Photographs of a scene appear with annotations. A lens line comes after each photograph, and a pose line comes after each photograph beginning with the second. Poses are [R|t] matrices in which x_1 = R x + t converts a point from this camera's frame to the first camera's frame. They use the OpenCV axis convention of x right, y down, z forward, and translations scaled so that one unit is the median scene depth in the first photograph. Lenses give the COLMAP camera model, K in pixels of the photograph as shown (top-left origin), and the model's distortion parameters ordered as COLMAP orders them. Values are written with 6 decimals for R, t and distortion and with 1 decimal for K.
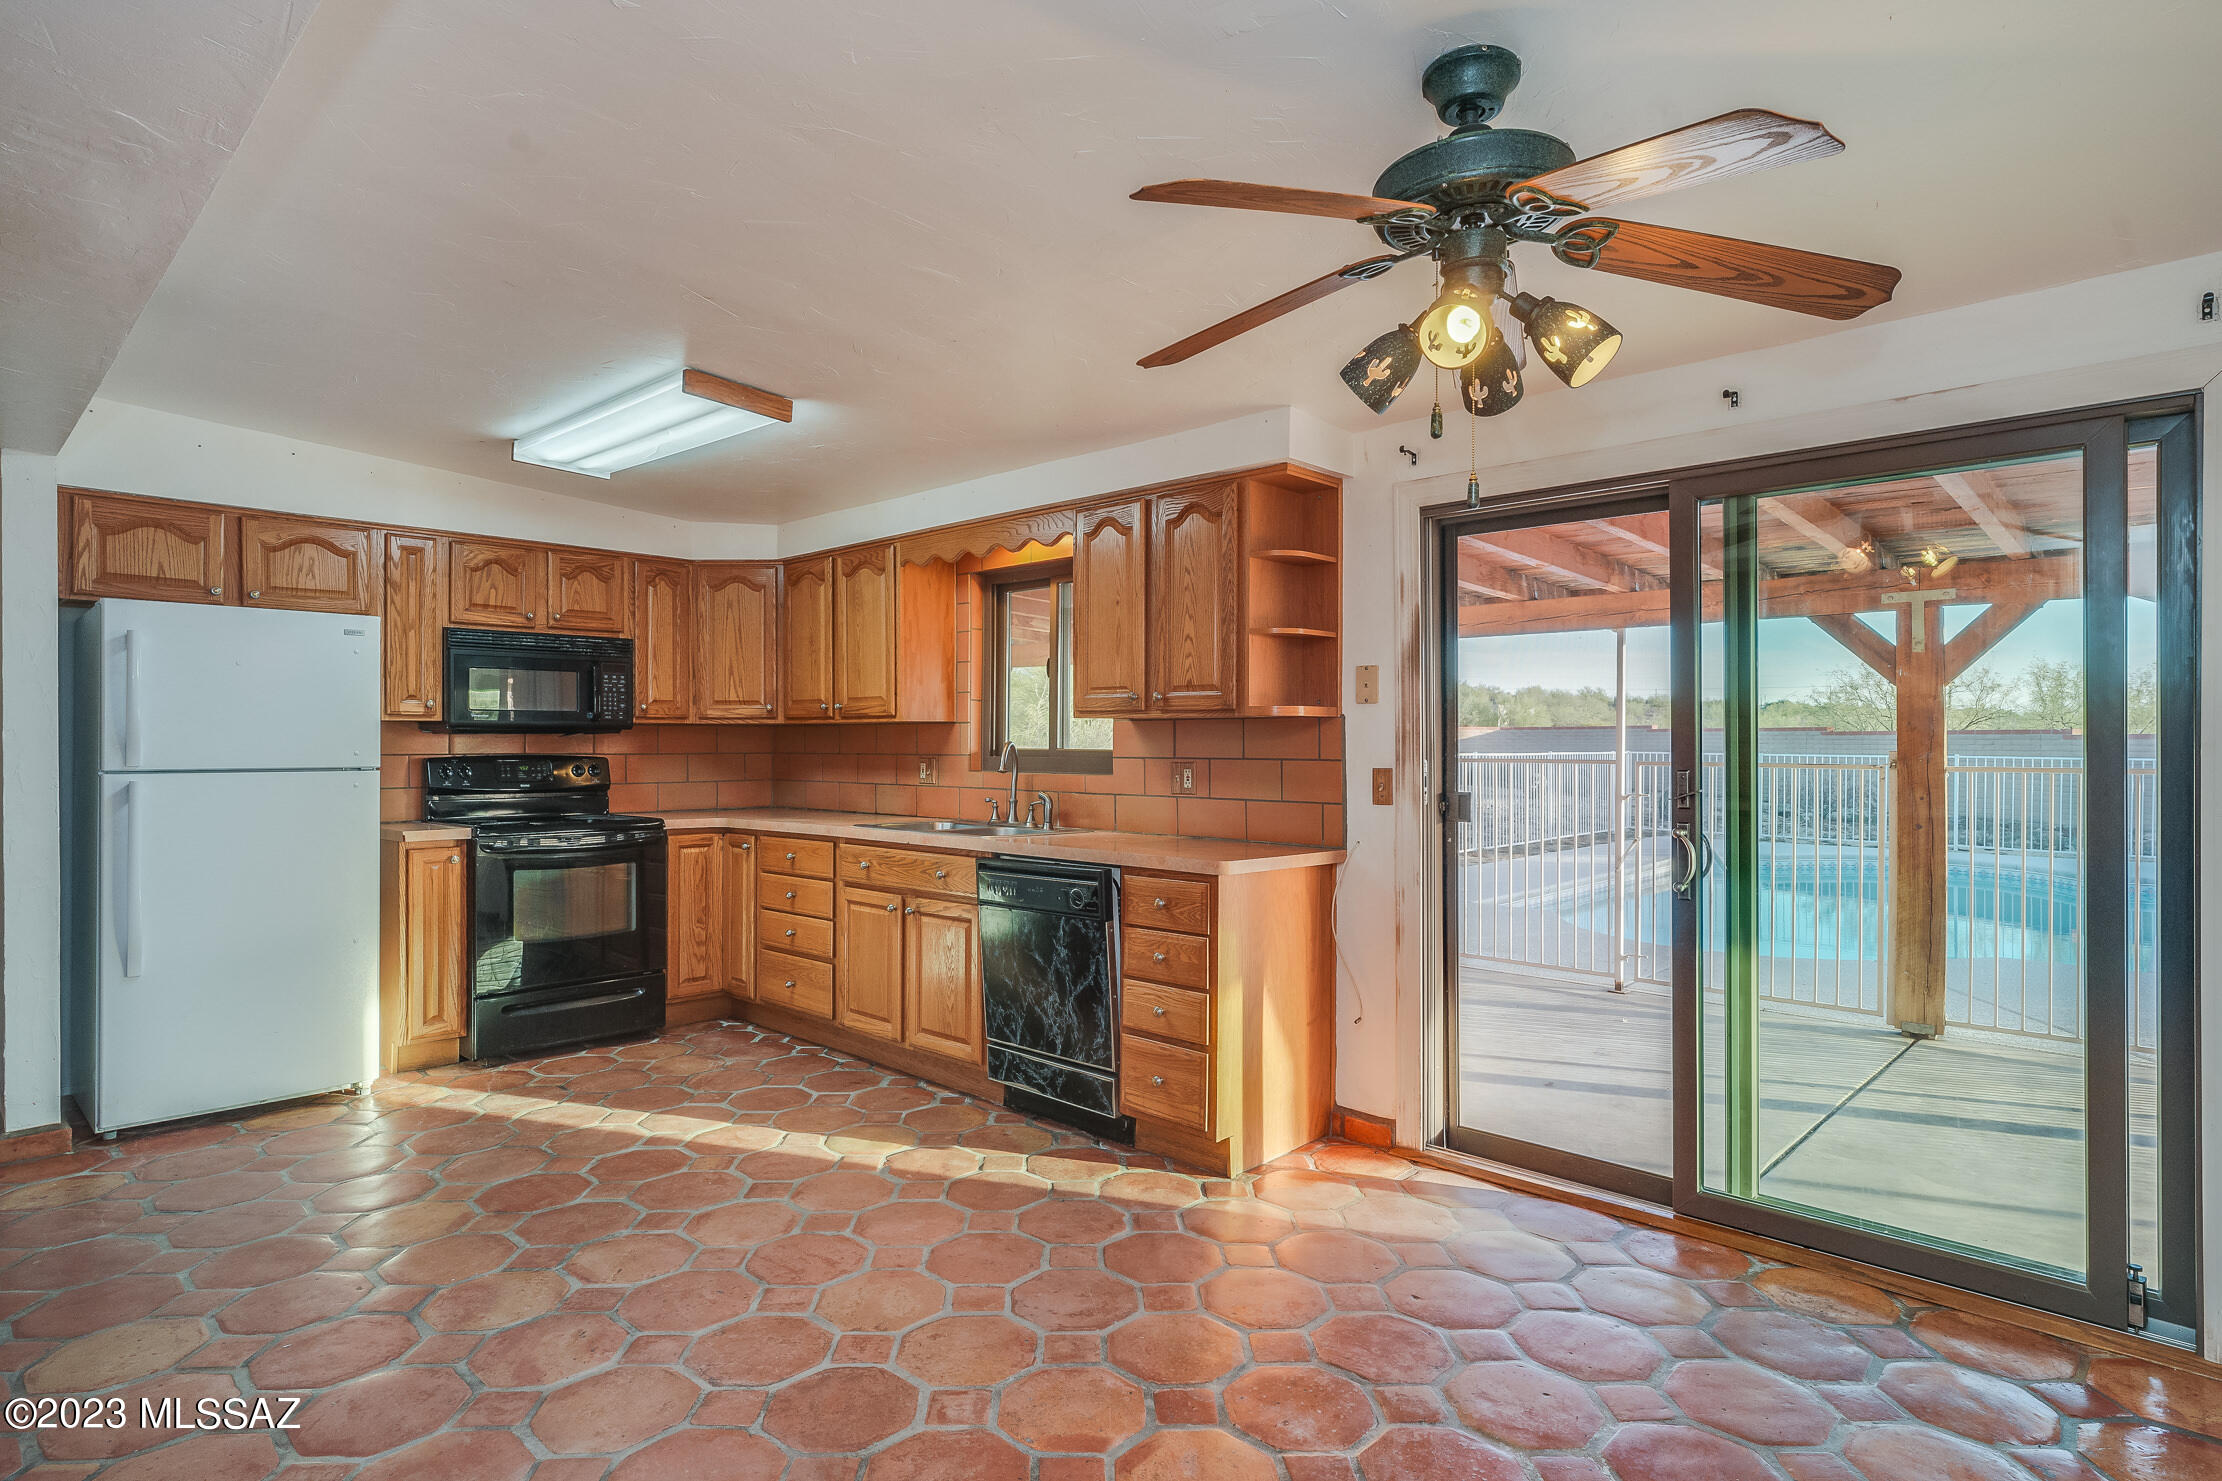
lens RADIAL K [[1183.1, 0, 1075.9], [0, 1183.1, 738.5], [0, 0, 1]] dist [0.003033, 0.001269]
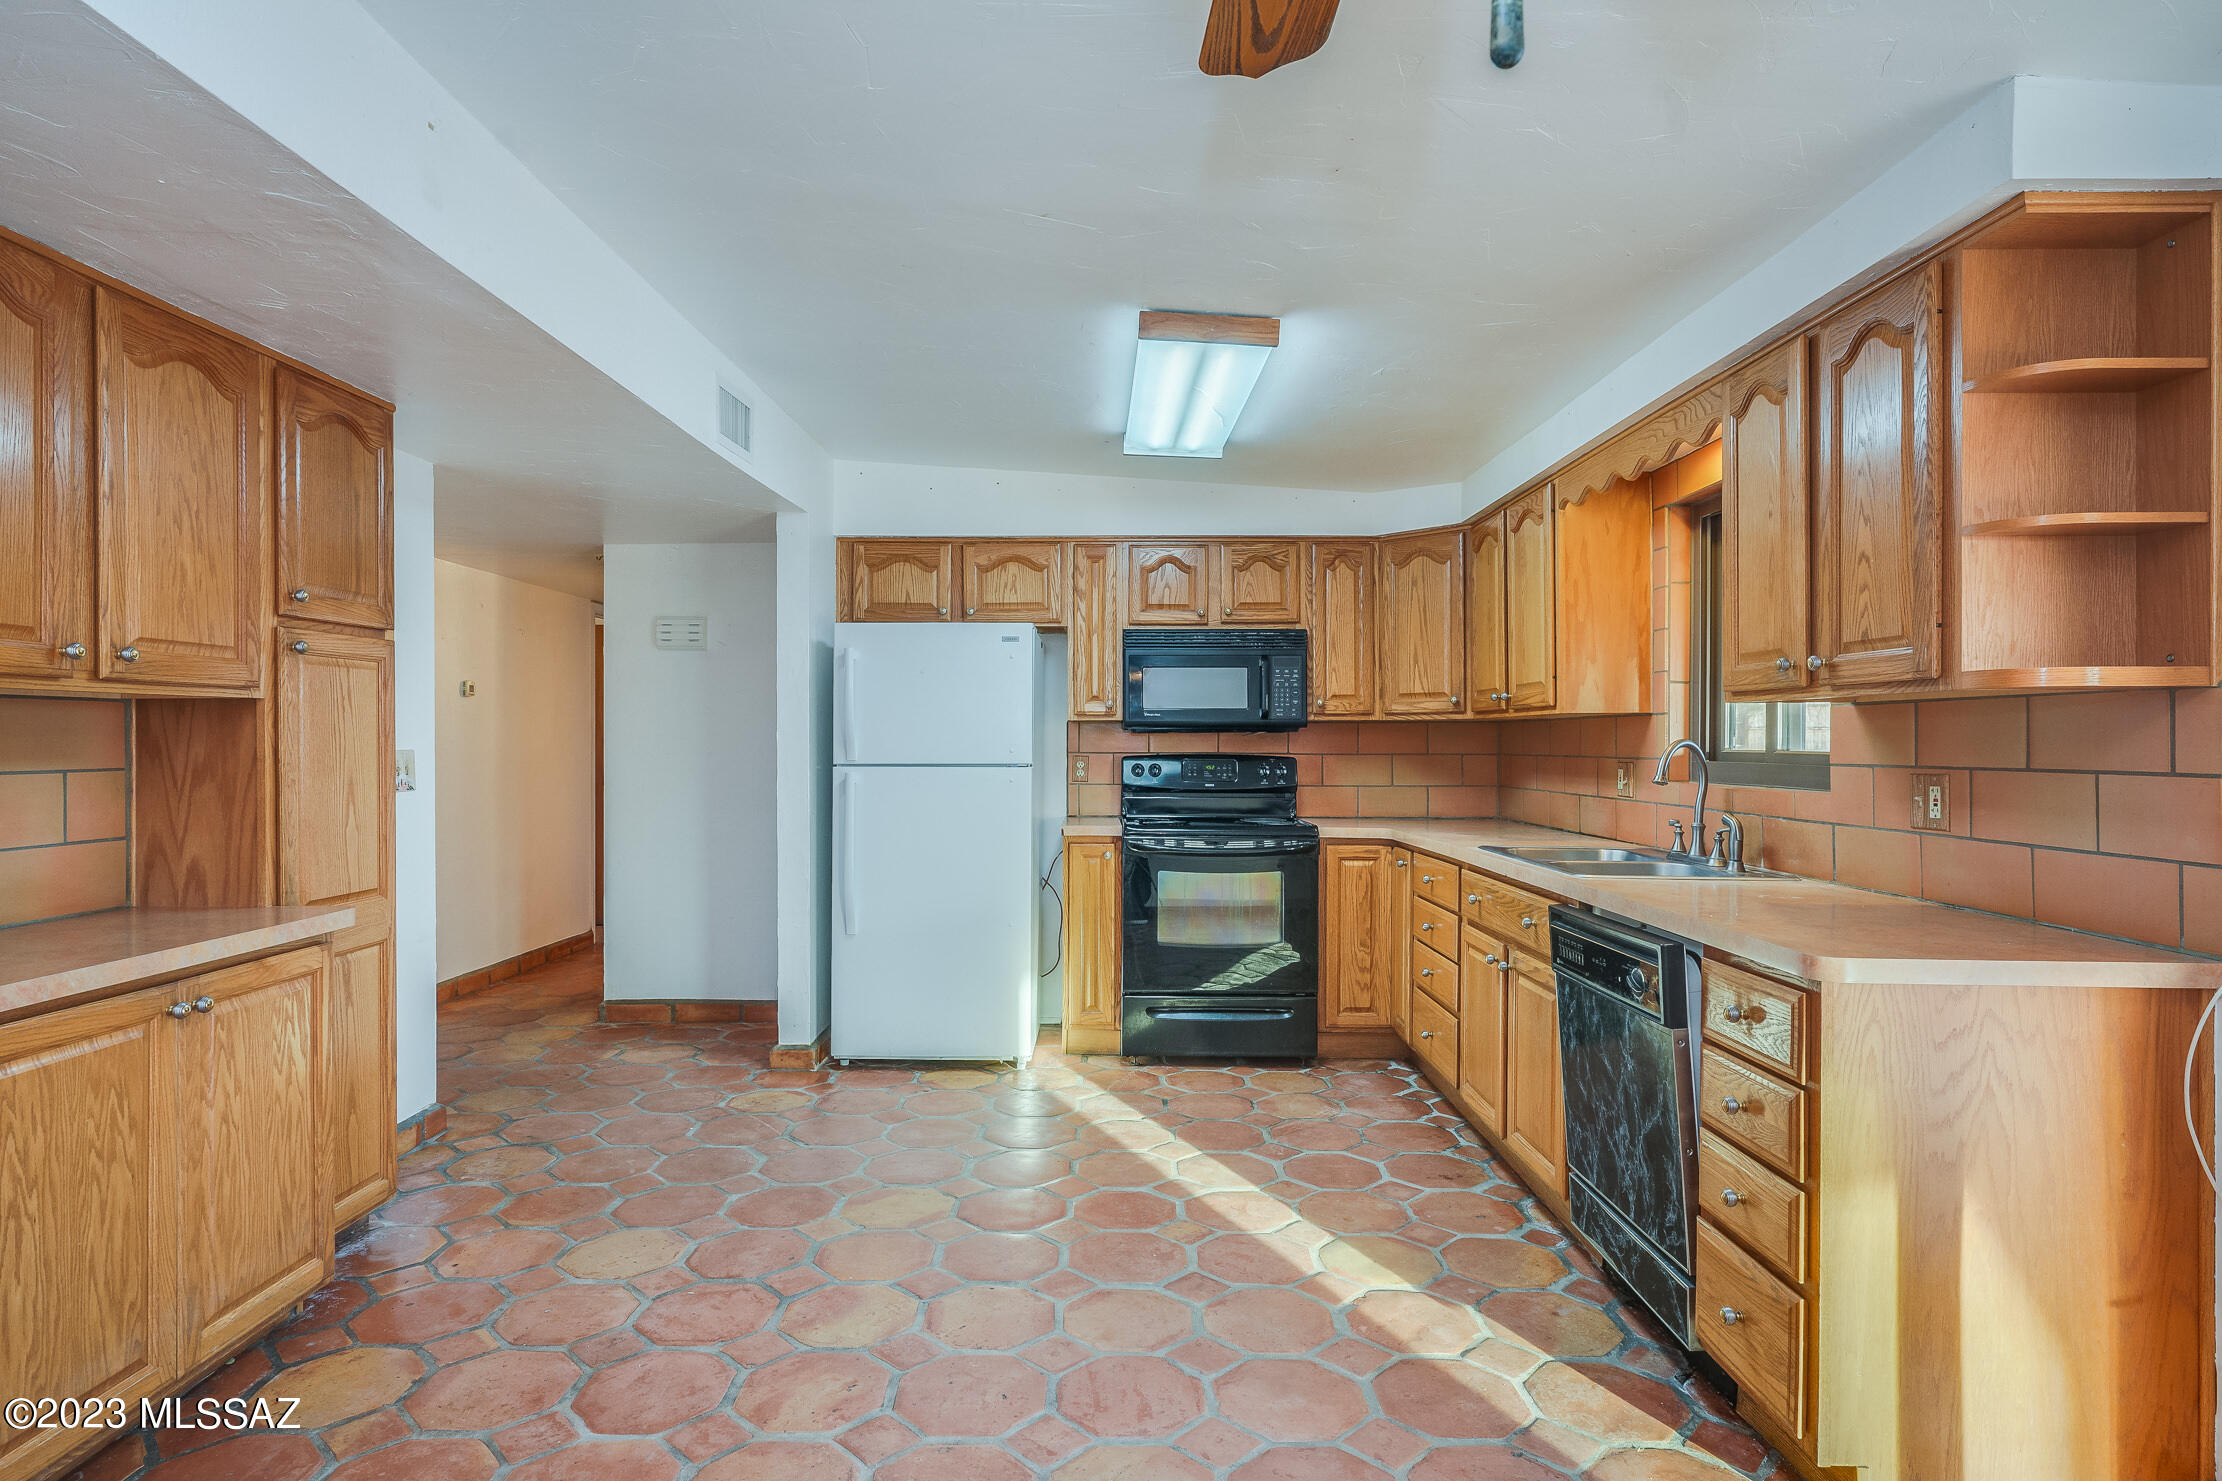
lens RADIAL K [[1194.9, 0, 1094.4], [0, 1194.9, 737.9], [0, 0, 1]] dist [-0.000812, 0.002744]
pose [[0.697815, -0.002449, -0.716273, 0.239891], [0.001549, 0.999997, -0.001911, 0.002961], [0.716276, 0.000224, 0.697817, 0.314573]]
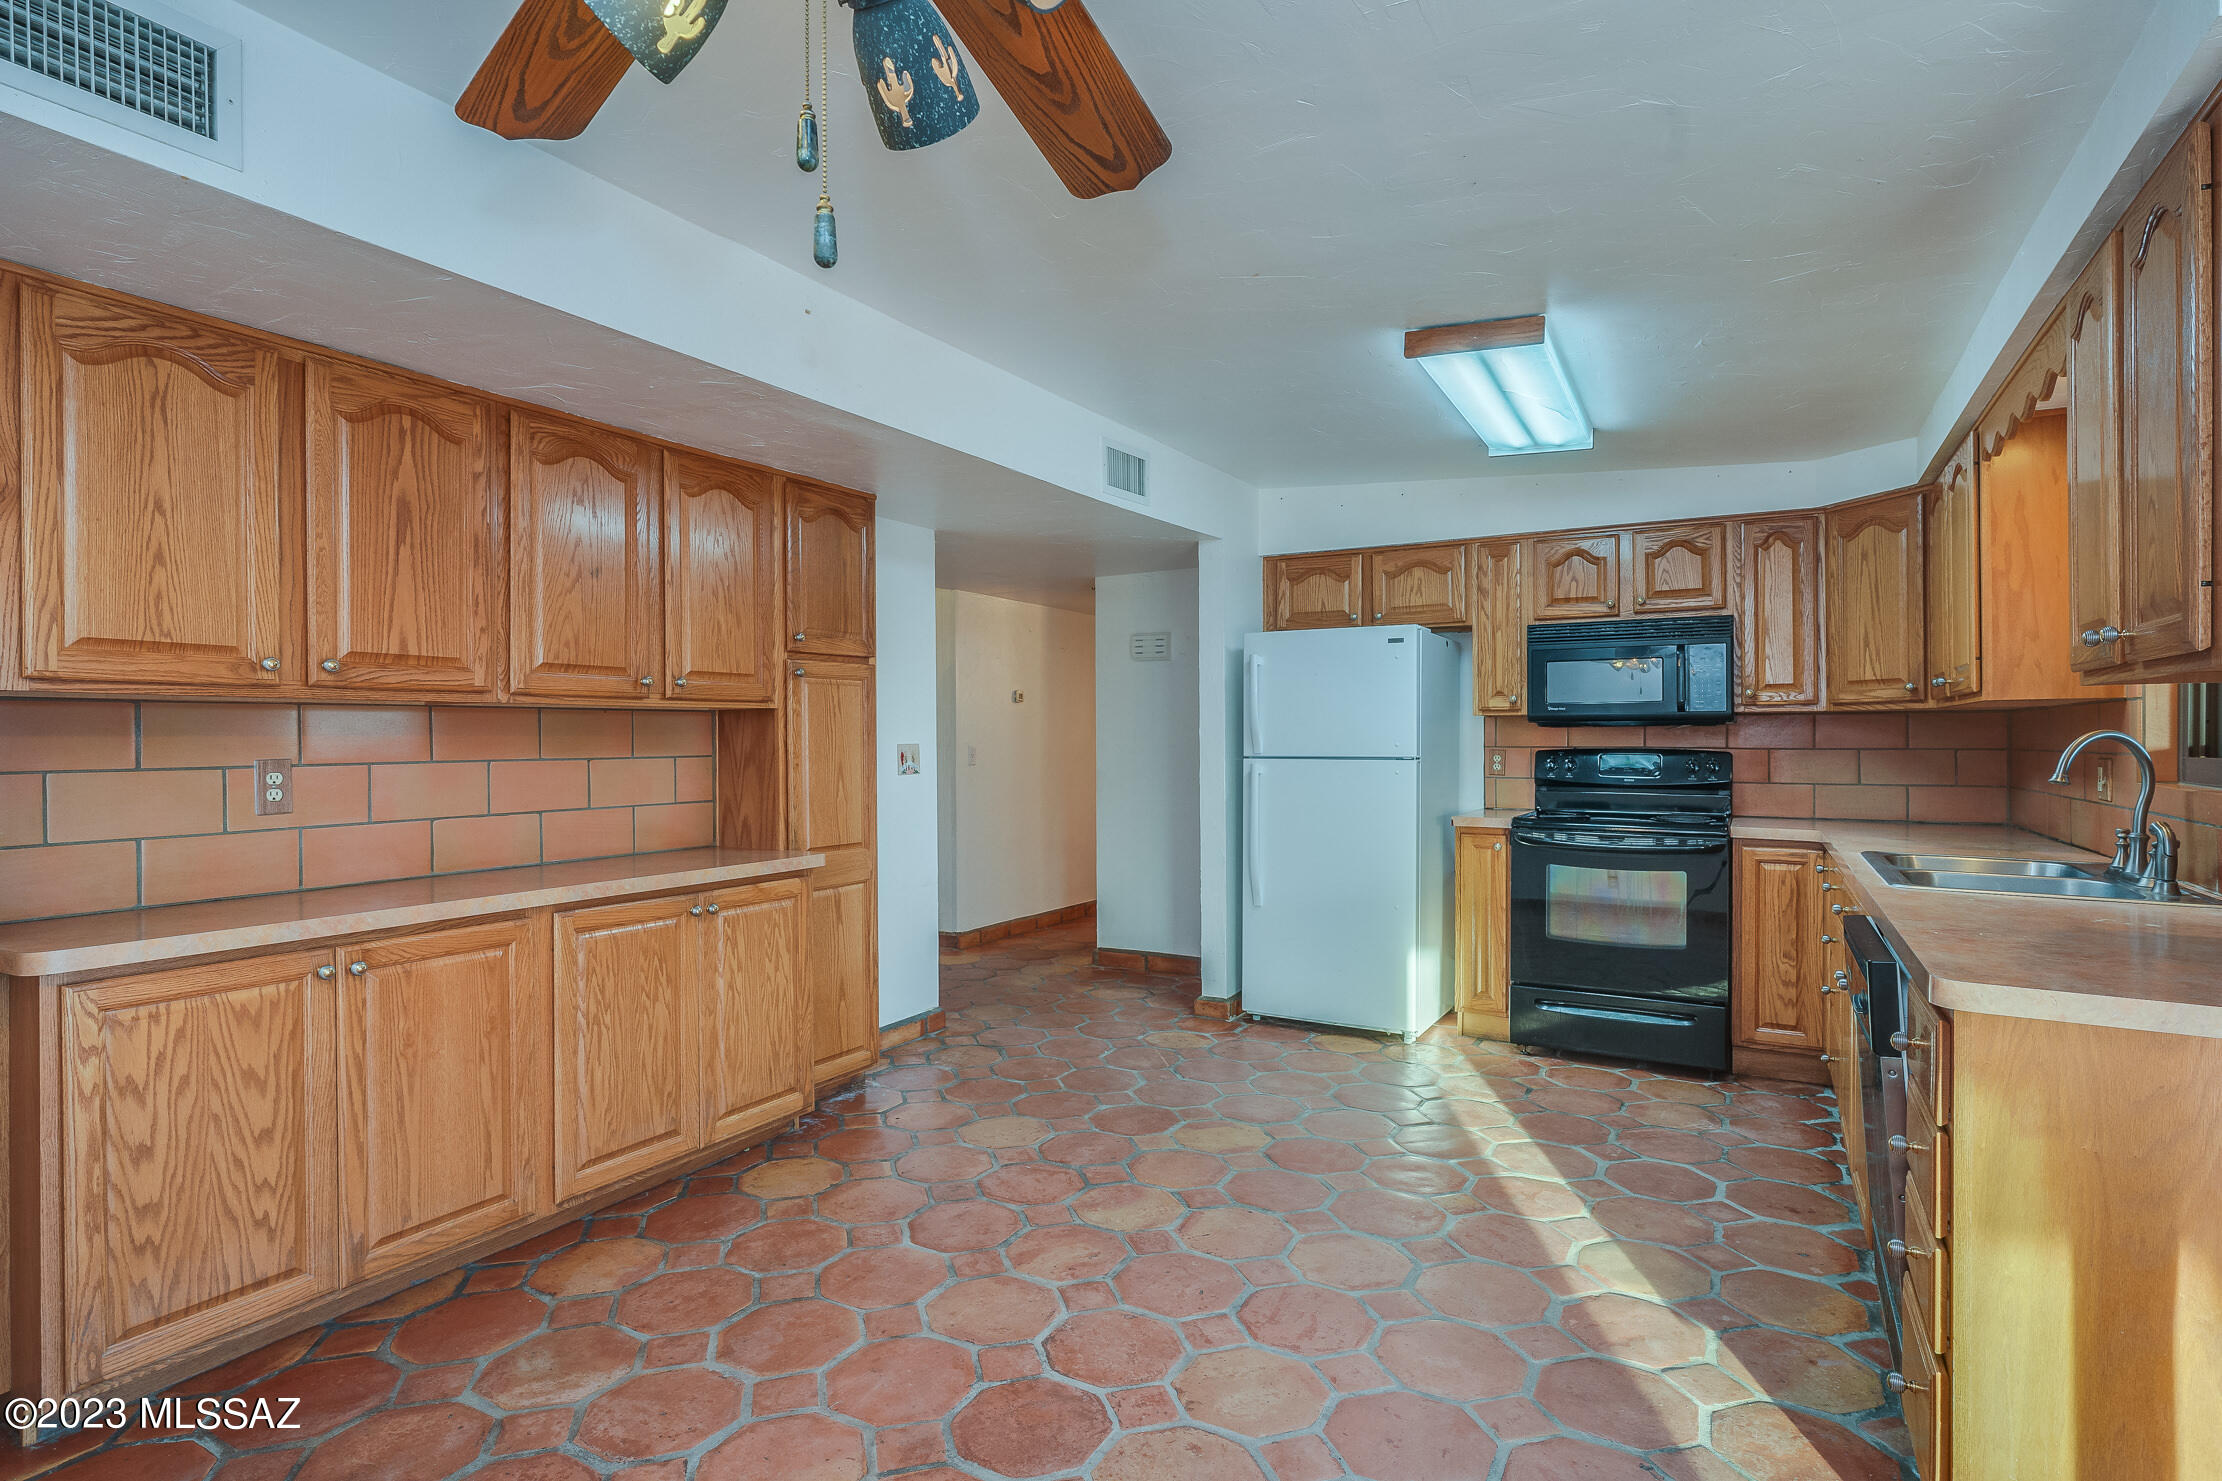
lens RADIAL K [[1116.4, 0, 1102.5], [0, 1116.4, 735.3], [0, 0, 1]] dist [-0.001840, 0.002243]
pose [[0.260160, -0.003703, -0.965558, 0.394514], [0.004883, 0.999985, -0.002519, 0.004806], [0.965553, -0.004059, 0.260174, 0.468572]]
